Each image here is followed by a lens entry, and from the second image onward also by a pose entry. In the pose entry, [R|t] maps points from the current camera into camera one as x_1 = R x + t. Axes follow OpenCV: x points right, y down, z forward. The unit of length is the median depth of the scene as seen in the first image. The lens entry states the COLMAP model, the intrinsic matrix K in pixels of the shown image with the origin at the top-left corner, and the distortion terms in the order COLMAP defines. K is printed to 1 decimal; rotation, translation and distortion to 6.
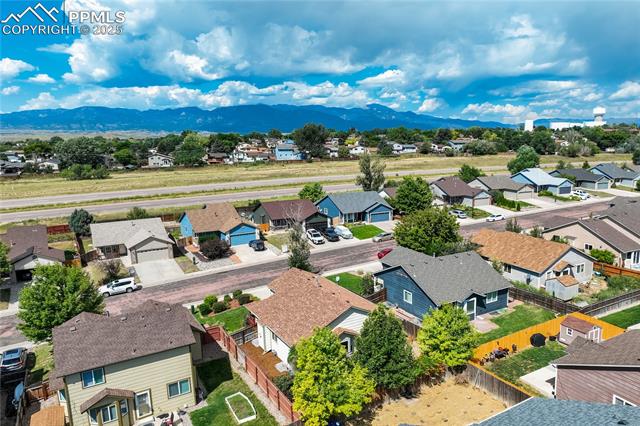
lens RADIAL K [[409.9, 0, 323.9], [0, 409.9, 222.5], [0, 0, 1]] dist [0.009020, 0.002686]
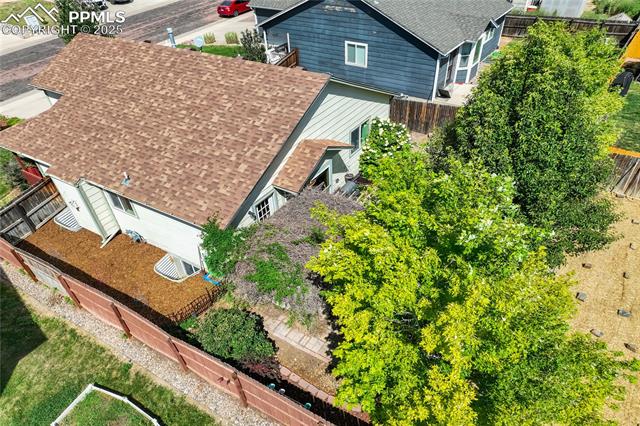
lens RADIAL K [[409.9, 0, 323.9], [0, 409.9, 222.5], [0, 0, 1]] dist [0.009020, 0.002686]
pose [[0.870954, -0.304127, 0.385934, -0.106999], [0.086914, 0.868403, 0.488183, 0.120681], [-0.483616, -0.391642, 0.782772, 0.583603]]
